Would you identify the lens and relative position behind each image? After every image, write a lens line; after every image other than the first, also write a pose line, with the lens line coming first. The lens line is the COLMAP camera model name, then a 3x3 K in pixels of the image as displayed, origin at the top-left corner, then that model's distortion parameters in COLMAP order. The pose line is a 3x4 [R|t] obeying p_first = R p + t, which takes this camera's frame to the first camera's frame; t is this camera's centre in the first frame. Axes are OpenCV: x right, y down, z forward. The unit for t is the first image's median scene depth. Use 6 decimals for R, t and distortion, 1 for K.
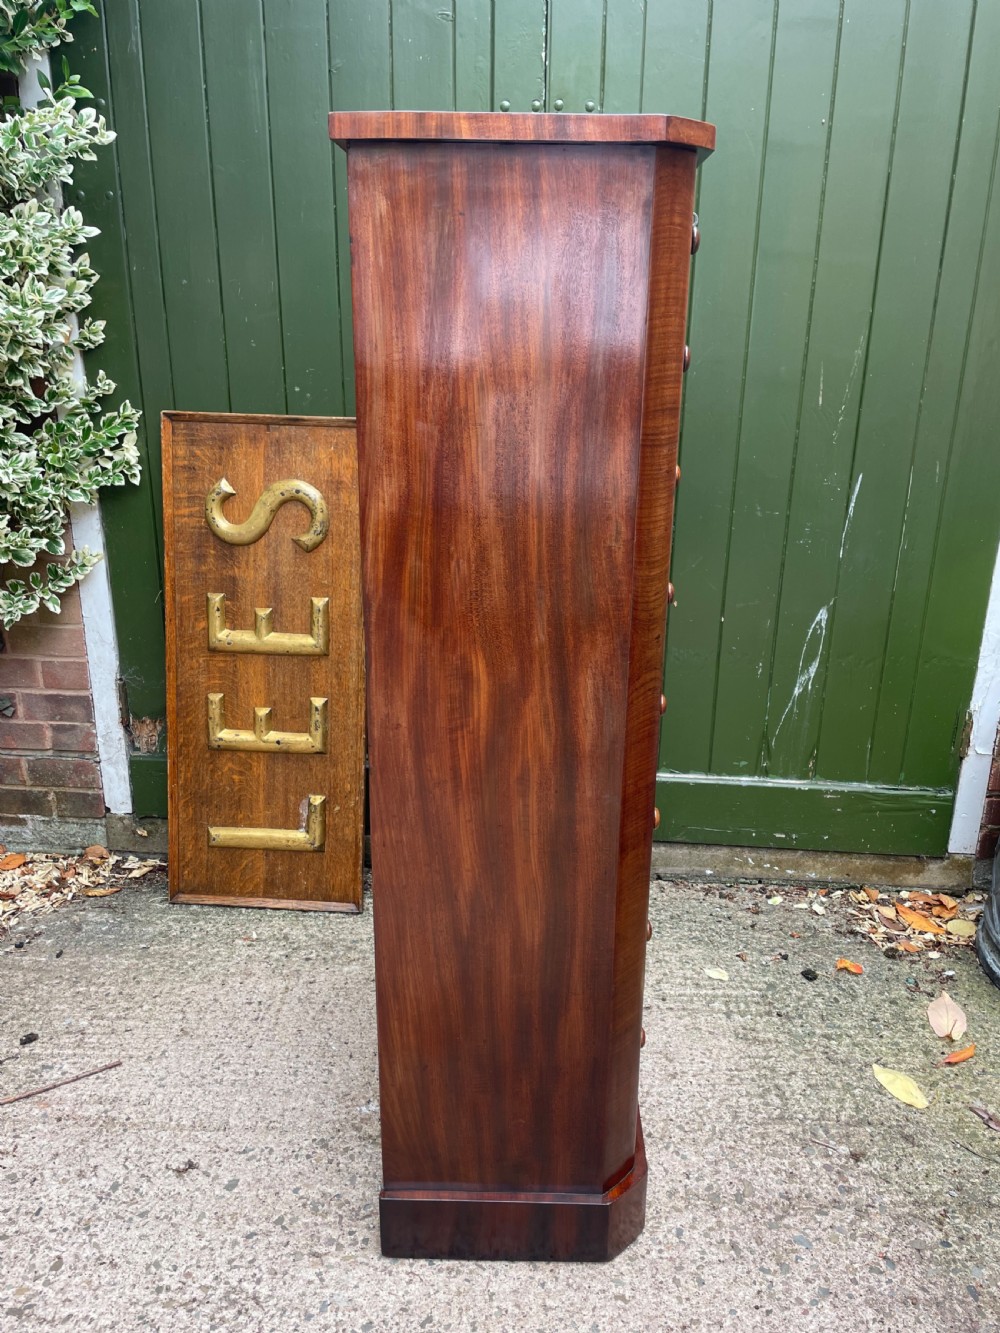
lens RADIAL K [[1022.7, 0, 513.5], [0, 1022.7, 665.2], [0, 0, 1]] dist [0.075042, -0.108638]
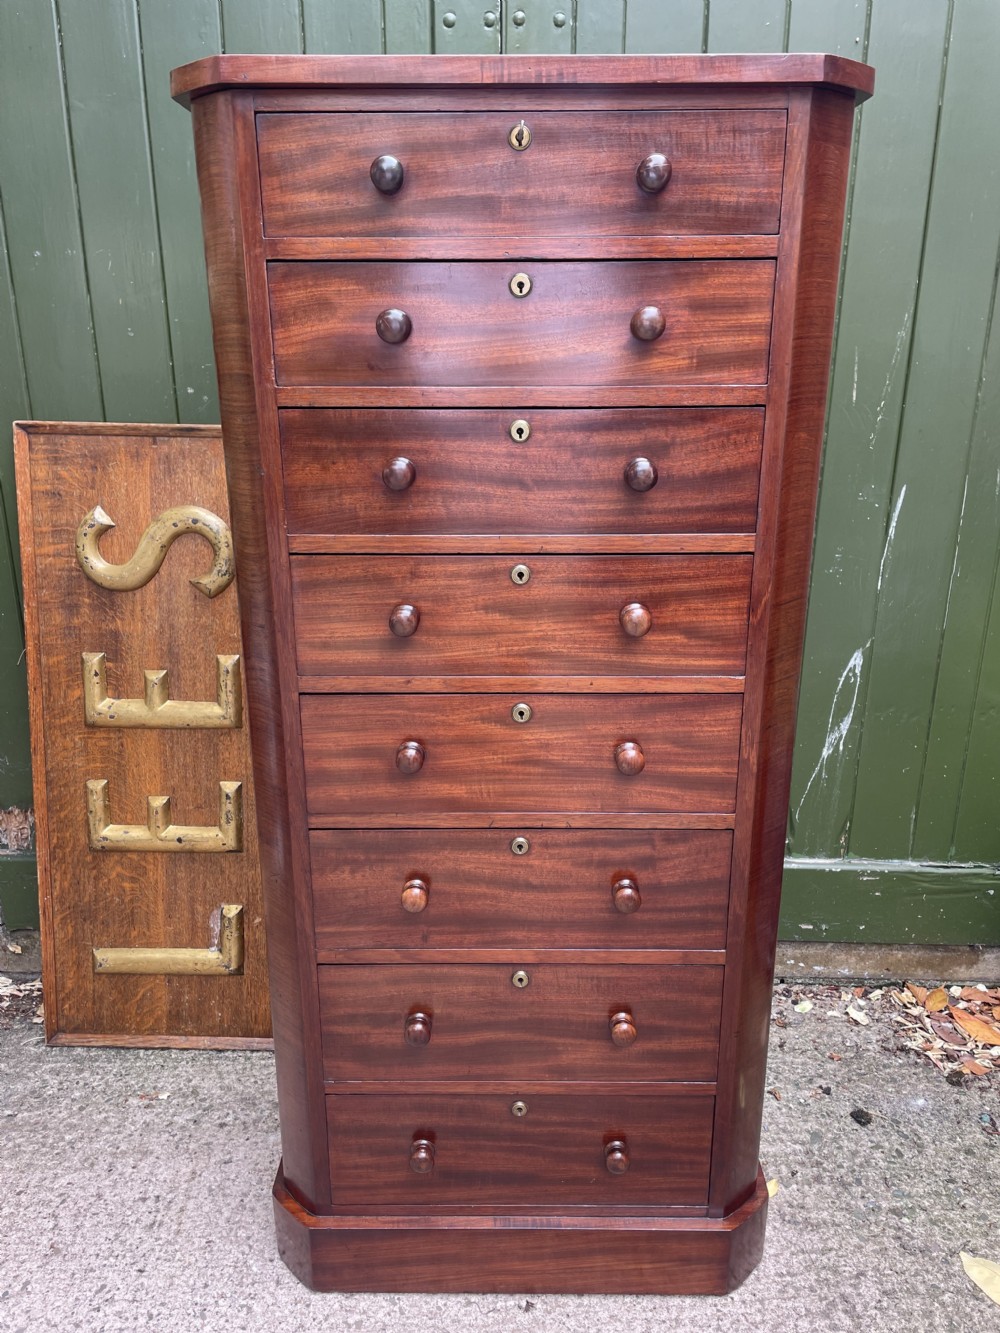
lens RADIAL K [[1022.7, 0, 507.3], [0, 1022.7, 662.5], [0, 0, 1]] dist [0.075042, -0.108638]
pose [[0.998533, -0.027053, 0.046900, -0.013167], [0.027215, 0.999626, -0.002821, -0.054746], [-0.046807, 0.004093, 0.998896, 0.214353]]
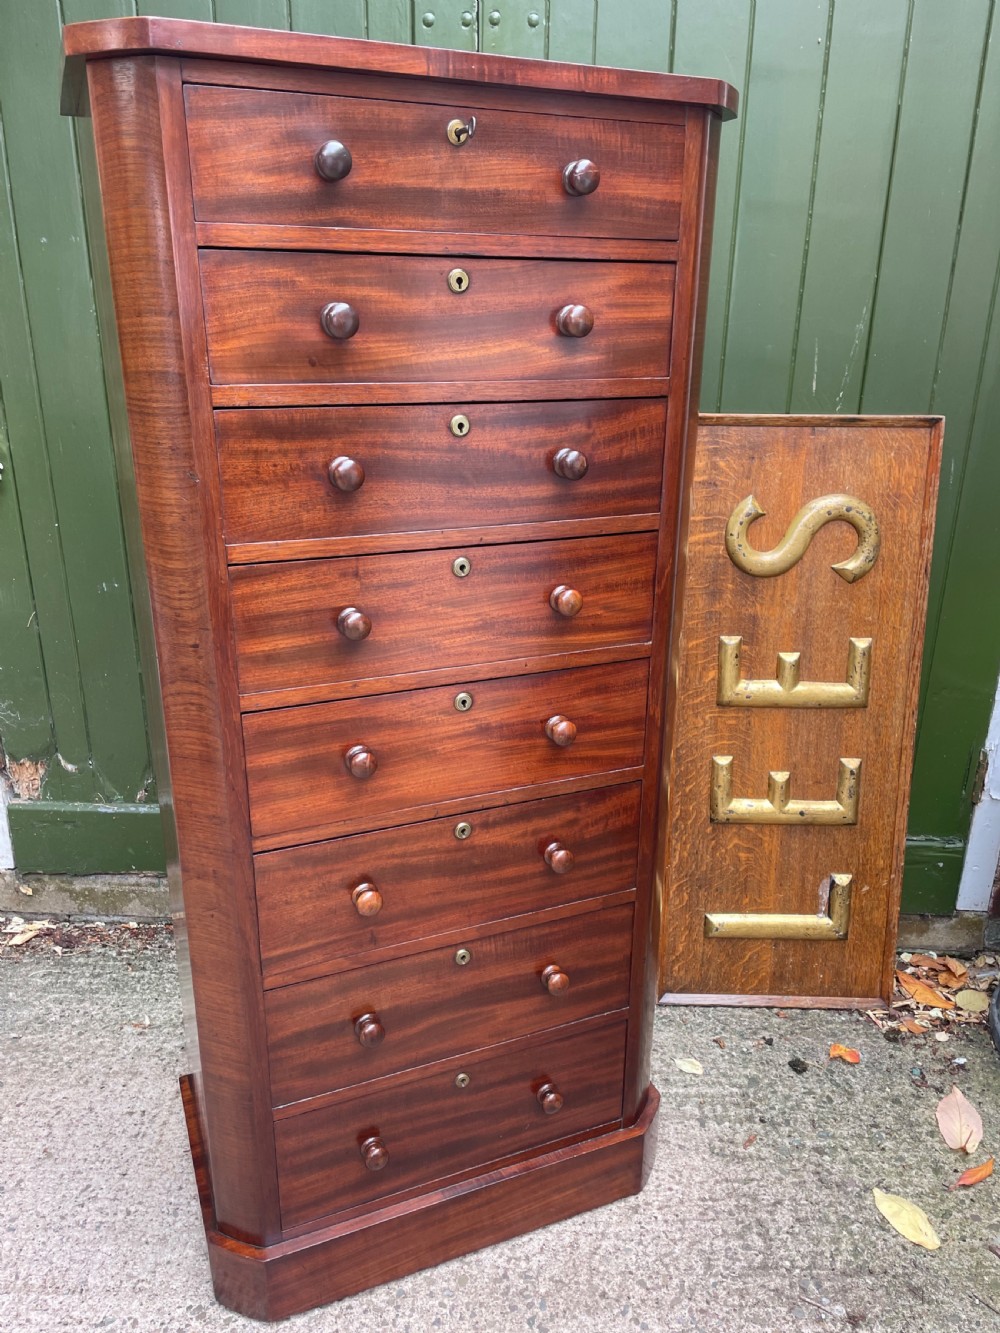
lens RADIAL K [[1022.7, 0, 514.1], [0, 1022.7, 682.7], [0, 0, 1]] dist [0.075042, -0.108638]
pose [[0.999881, -0.004506, 0.014769, 0.041348], [0.004031, 0.999478, 0.032052, -0.043946], [-0.014905, -0.031989, 0.999377, 0.161148]]
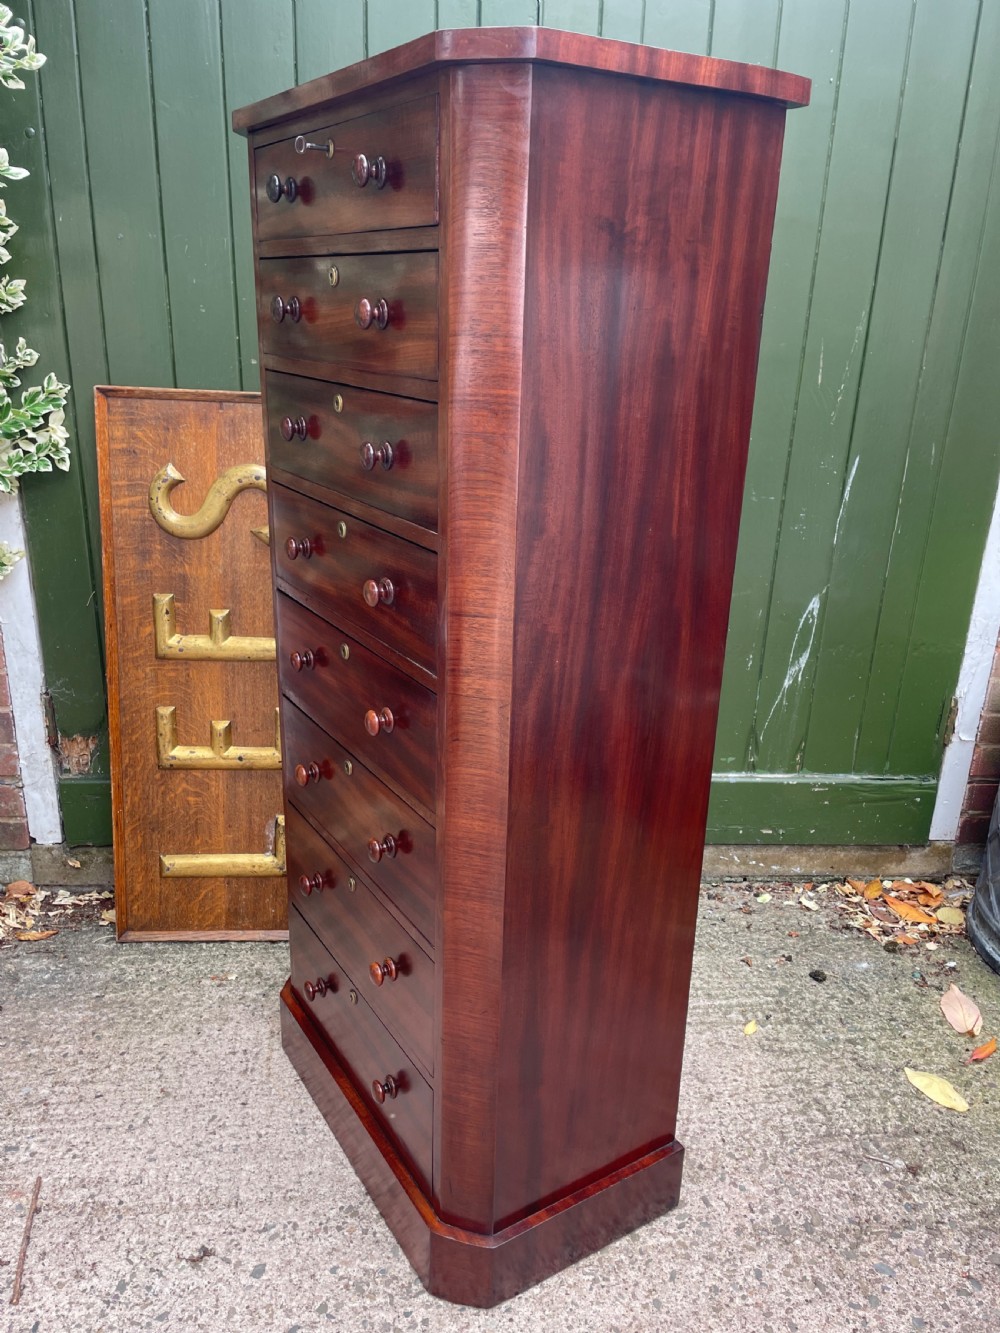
lens RADIAL K [[1022.7, 0, 501.1], [0, 1022.7, 678.1], [0, 0, 1]] dist [0.075042, -0.108638]
pose [[0.990781, -0.031067, 0.131864, -0.127137], [0.027186, 0.999146, 0.031126, -0.018022], [-0.132718, -0.027254, 0.990779, 0.085790]]
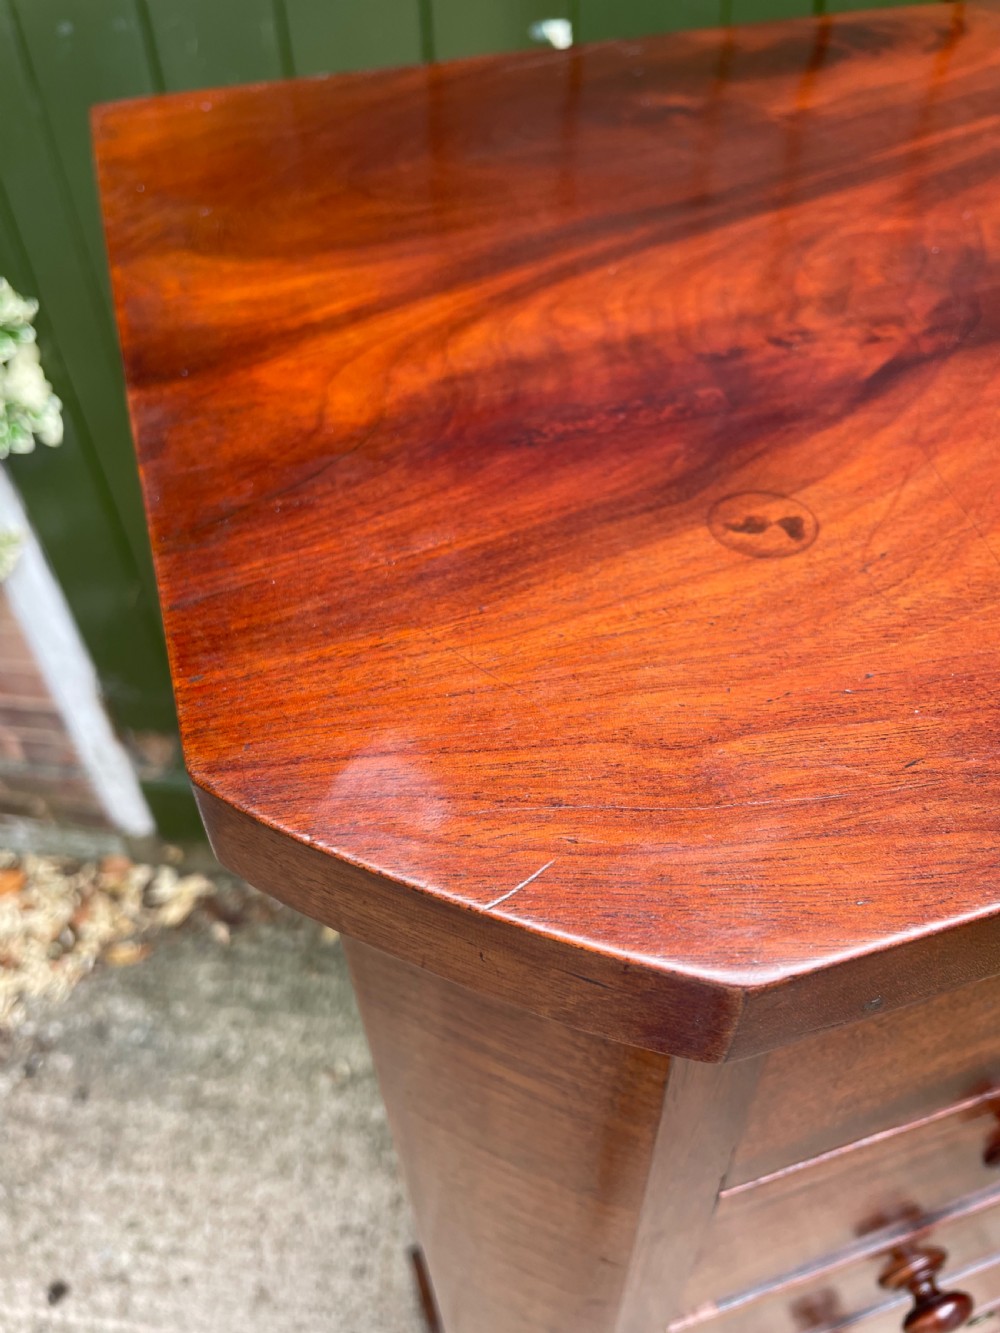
lens RADIAL K [[1022.7, 0, 491.1], [0, 1022.7, 672.7], [0, 0, 1]] dist [0.075042, -0.108638]
pose [[0.996919, 0.028885, -0.072932, -0.108497], [0.008802, 0.882674, 0.469903, -0.332183], [0.077949, -0.469097, 0.879700, 0.529889]]
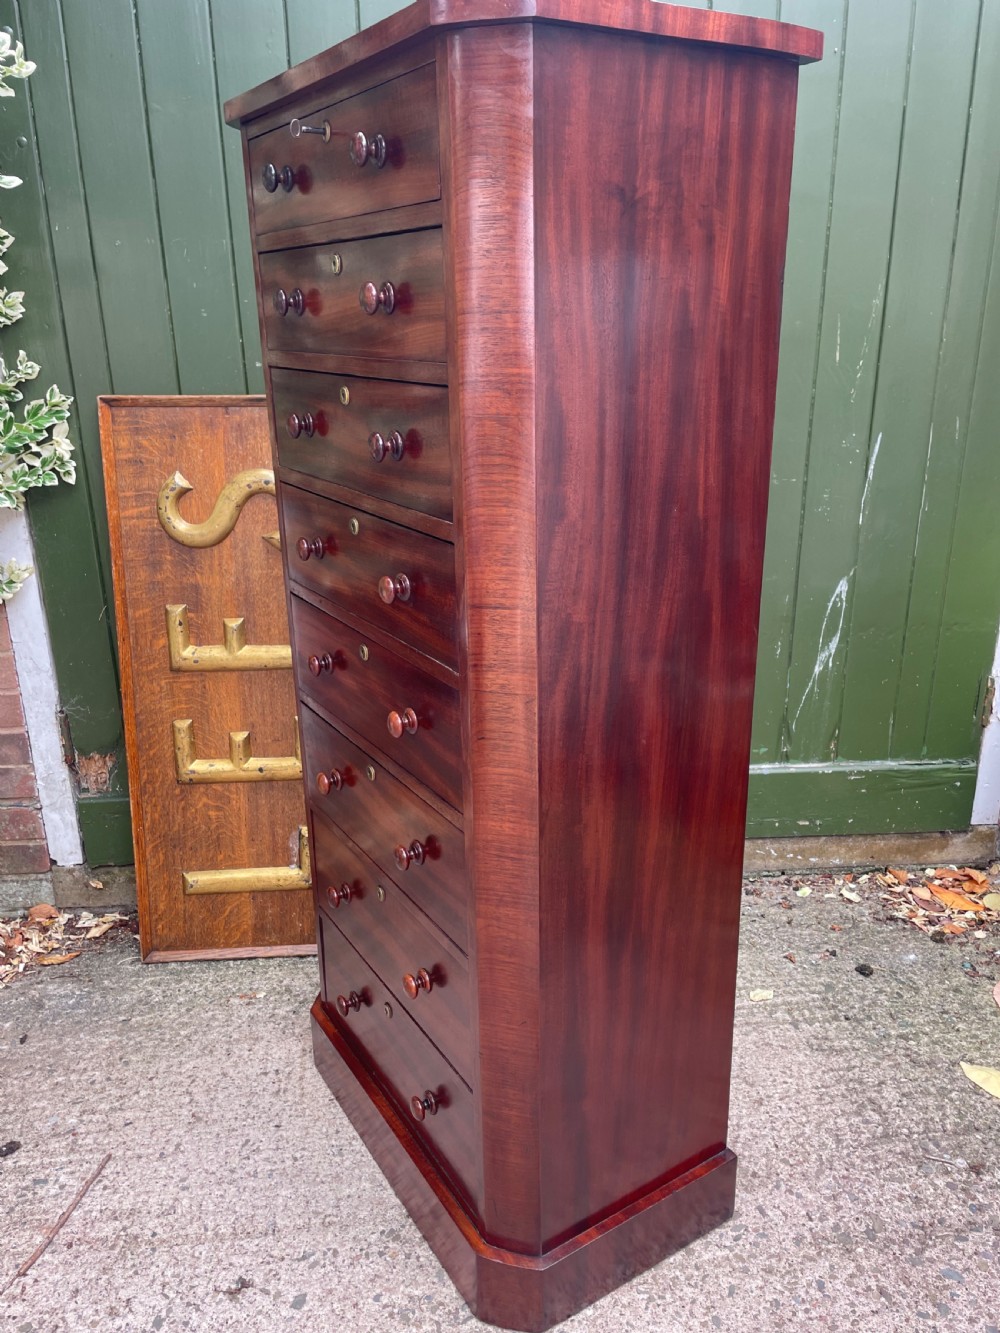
lens RADIAL K [[1022.7, 0, 509.8], [0, 1022.7, 668.0], [0, 0, 1]] dist [0.075042, -0.108638]
pose [[0.990032, -0.071506, 0.121340, -0.126463], [0.069916, 0.997403, 0.017311, -0.012806], [-0.122263, -0.008655, 0.992460, 0.109233]]
